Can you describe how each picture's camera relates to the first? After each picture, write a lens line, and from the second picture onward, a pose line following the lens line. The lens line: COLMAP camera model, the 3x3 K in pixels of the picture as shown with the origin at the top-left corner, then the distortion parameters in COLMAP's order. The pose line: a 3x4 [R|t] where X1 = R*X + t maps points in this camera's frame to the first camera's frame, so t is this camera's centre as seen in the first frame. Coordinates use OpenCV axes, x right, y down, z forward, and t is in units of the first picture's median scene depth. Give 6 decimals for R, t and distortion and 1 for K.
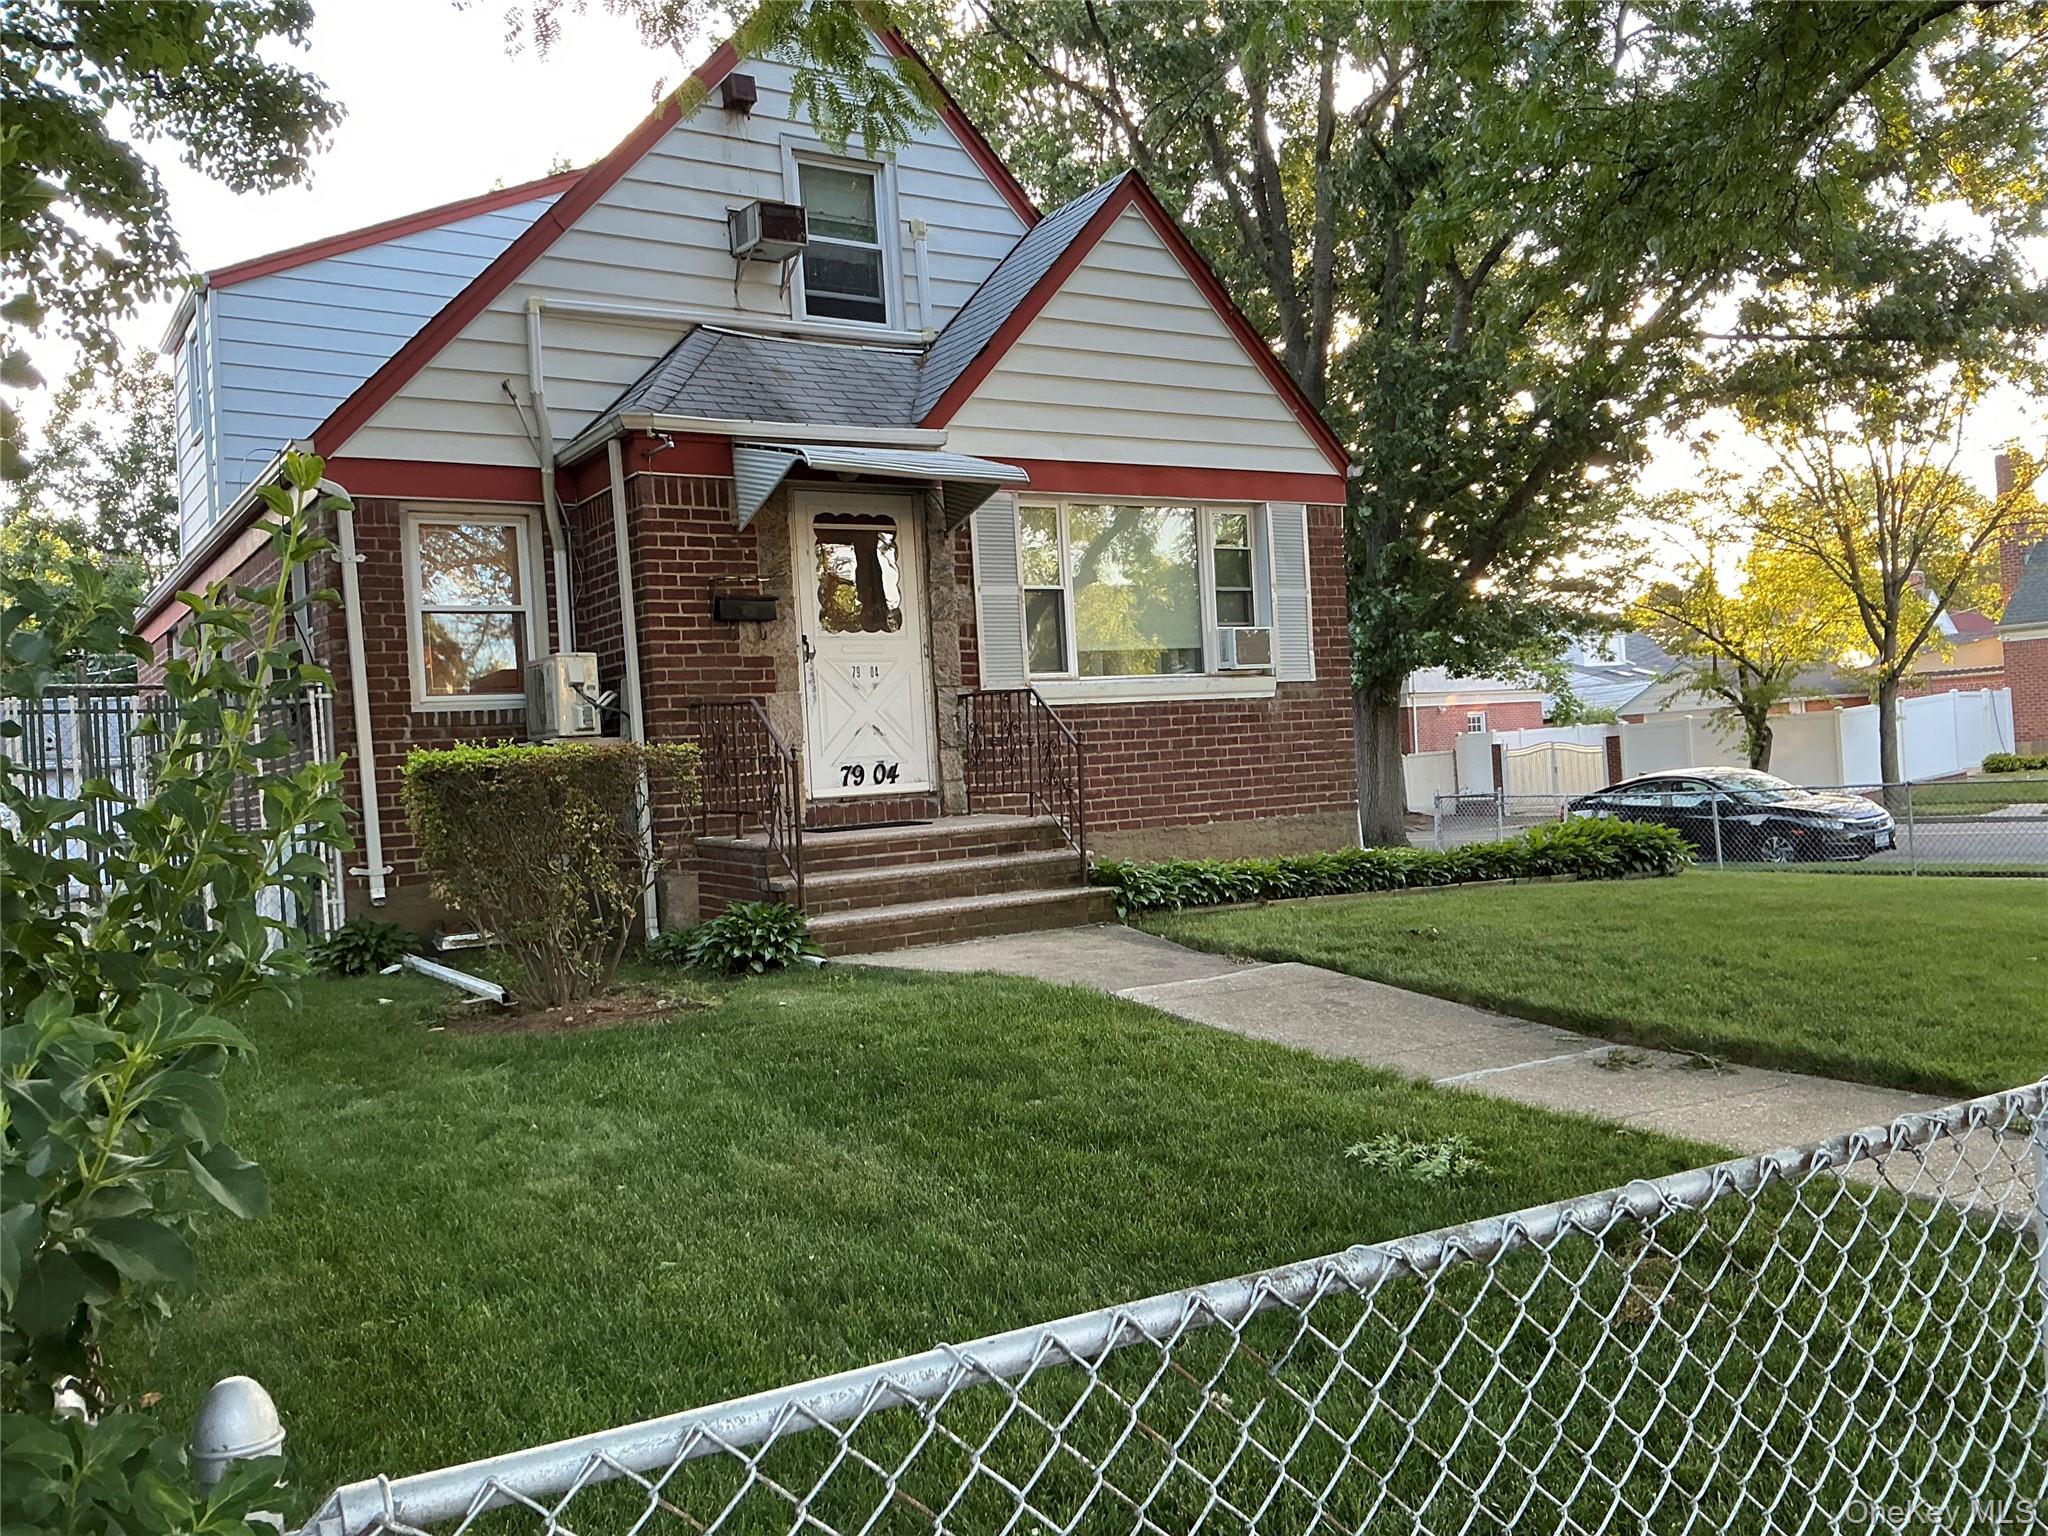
lens RADIAL K [[1696.2, 0, 1029.7], [0, 1696.2, 760.1], [0, 0, 1]] dist [0.137696, -0.289423]
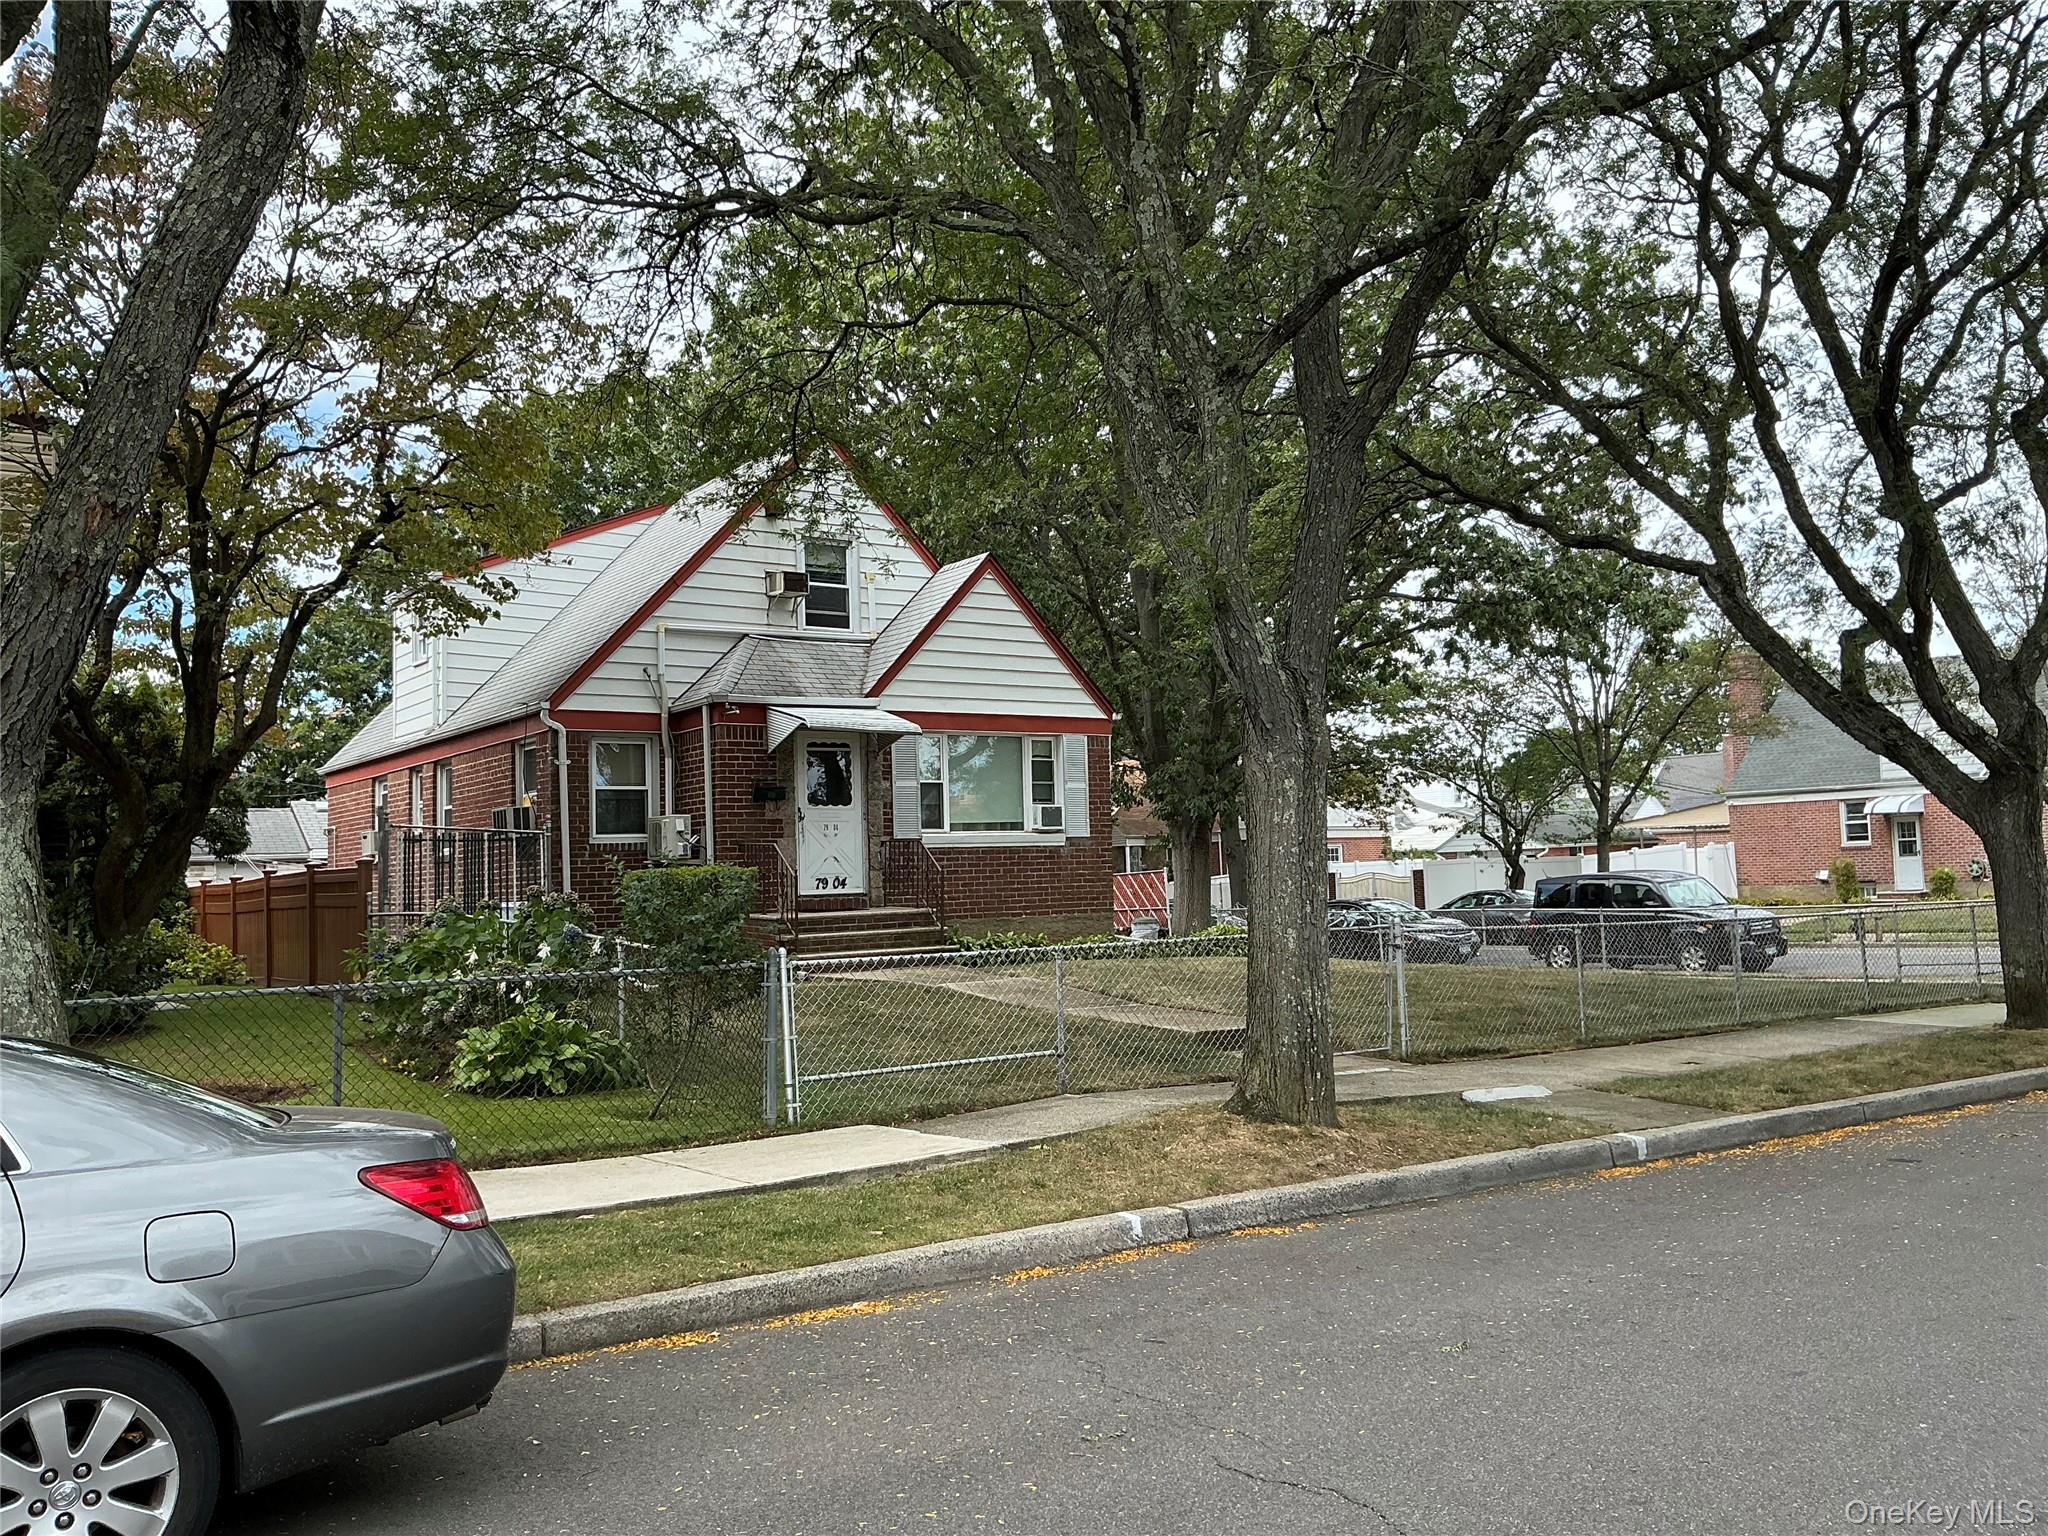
lens RADIAL K [[1696.2, 0, 1029.7], [0, 1696.2, 760.1], [0, 0, 1]] dist [0.137696, -0.289423]
pose [[0.998999, 0.033153, 0.030015, 0.060346], [-0.031123, 0.997350, -0.065753, -0.010051], [-0.032115, 0.064753, 0.997384, -0.841830]]
